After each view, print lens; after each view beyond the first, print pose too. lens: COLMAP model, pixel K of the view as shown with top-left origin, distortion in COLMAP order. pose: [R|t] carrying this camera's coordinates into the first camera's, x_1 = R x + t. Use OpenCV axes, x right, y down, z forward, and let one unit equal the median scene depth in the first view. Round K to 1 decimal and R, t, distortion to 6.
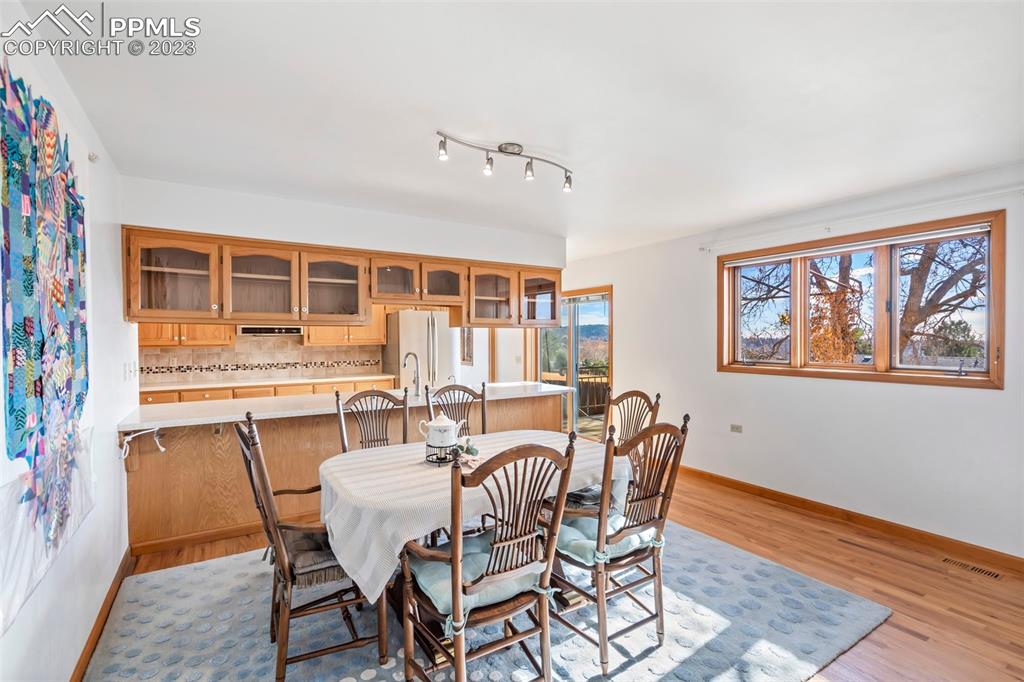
lens RADIAL K [[470.4, 0, 513.7], [0, 470.4, 342.7], [0, 0, 1]] dist [-0.003484, 0.000725]
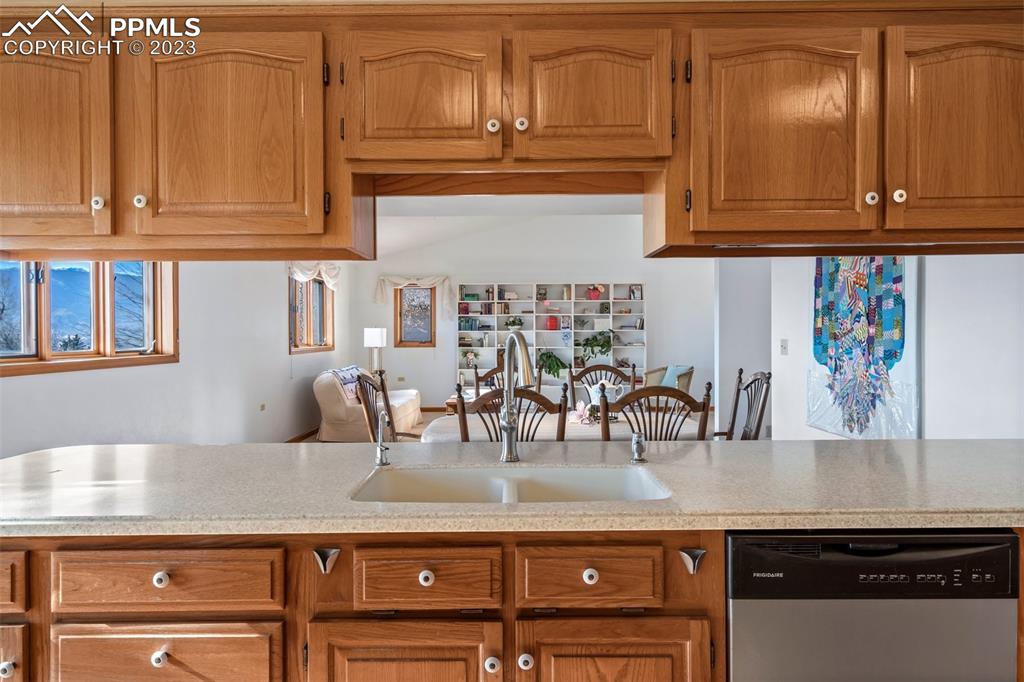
lens RADIAL K [[650.1, 0, 511.1], [0, 650.1, 338.6], [0, 0, 1]] dist [-0.008075, -0.001513]
pose [[-0.847578, 0.003230, 0.530661, -0.476744], [0.012085, 0.999840, 0.013217, 0.019585], [-0.530533, 0.017615, -0.847481, 1.469207]]
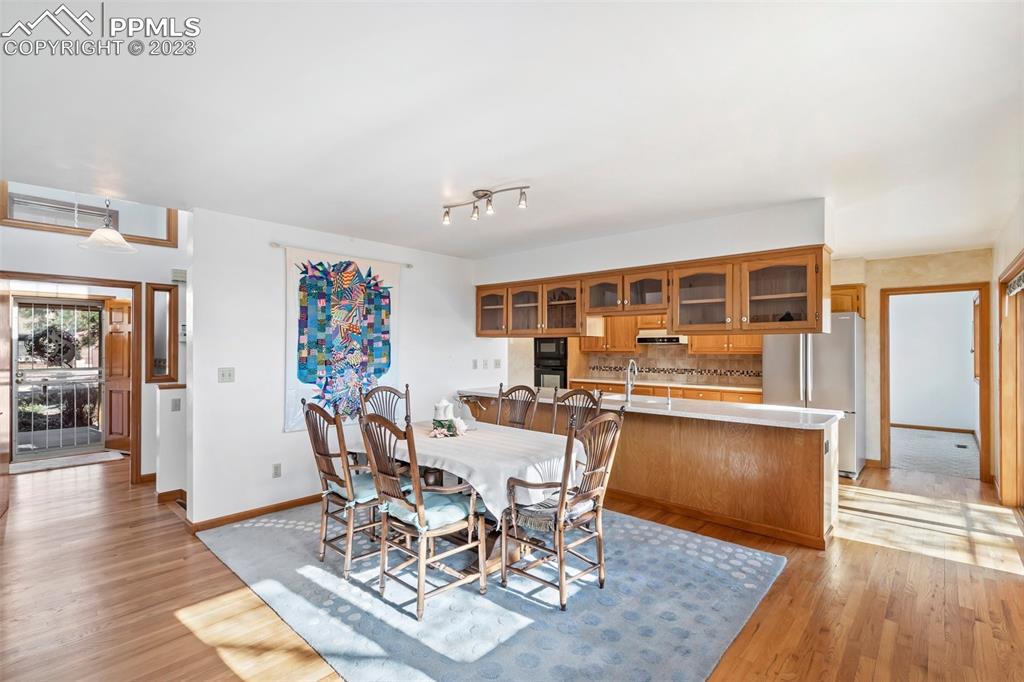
lens RADIAL K [[470.4, 0, 506.8], [0, 470.4, 346.6], [0, 0, 1]] dist [-0.003484, 0.000725]
pose [[0.253102, 0.001958, -0.967438, 0.785091], [-0.012264, 0.999924, -0.001185, -0.005680], [0.967362, 0.012165, 0.253107, 0.491009]]
